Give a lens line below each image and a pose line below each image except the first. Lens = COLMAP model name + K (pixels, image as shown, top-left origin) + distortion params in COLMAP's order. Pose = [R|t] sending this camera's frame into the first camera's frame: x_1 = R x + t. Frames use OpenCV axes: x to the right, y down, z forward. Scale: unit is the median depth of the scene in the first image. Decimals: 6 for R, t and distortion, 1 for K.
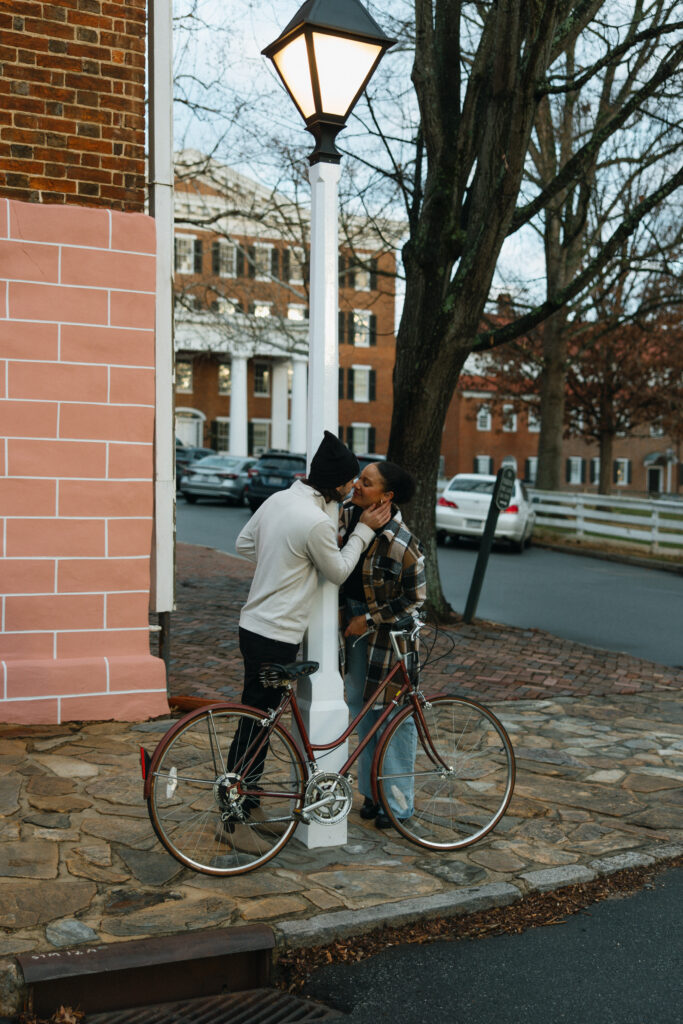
lens RADIAL K [[1369.0, 0, 341.4], [0, 1369.0, 511.5], [0, 0, 1]] dist [0.006477, 0.000000]
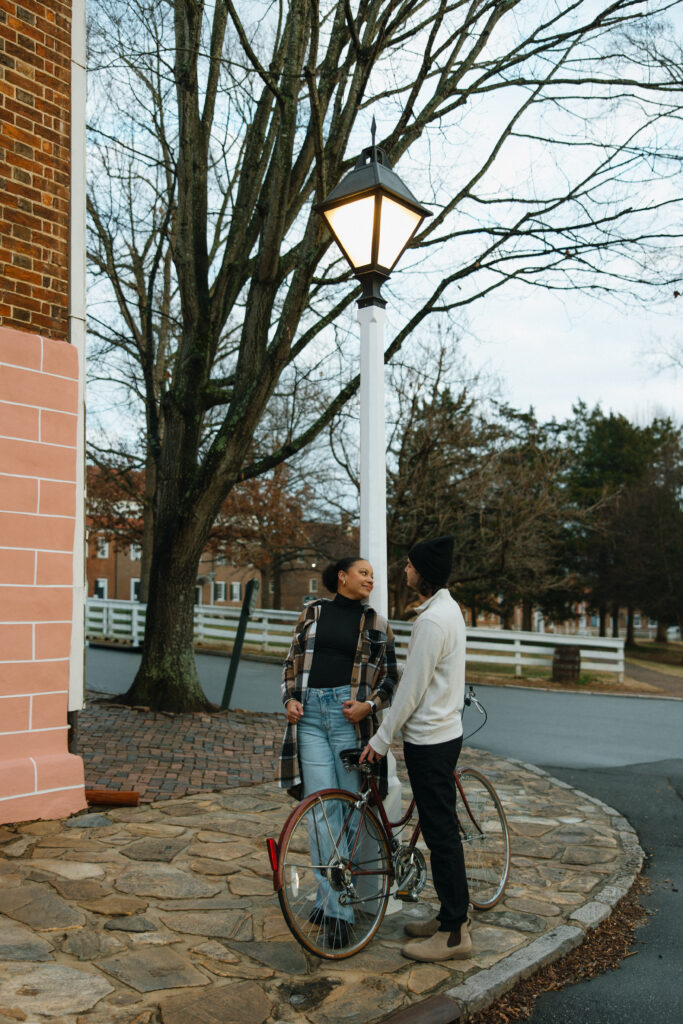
lens RADIAL K [[1060.9, 0, 341.7], [0, 1060.9, 512.3], [0, 0, 1]] dist [0.021918, 0.000000]
pose [[0.907825, 0.025720, 0.418561, -0.300596], [0.018364, 0.994722, -0.100953, 0.007346], [-0.418948, 0.099334, 0.902560, 0.157347]]
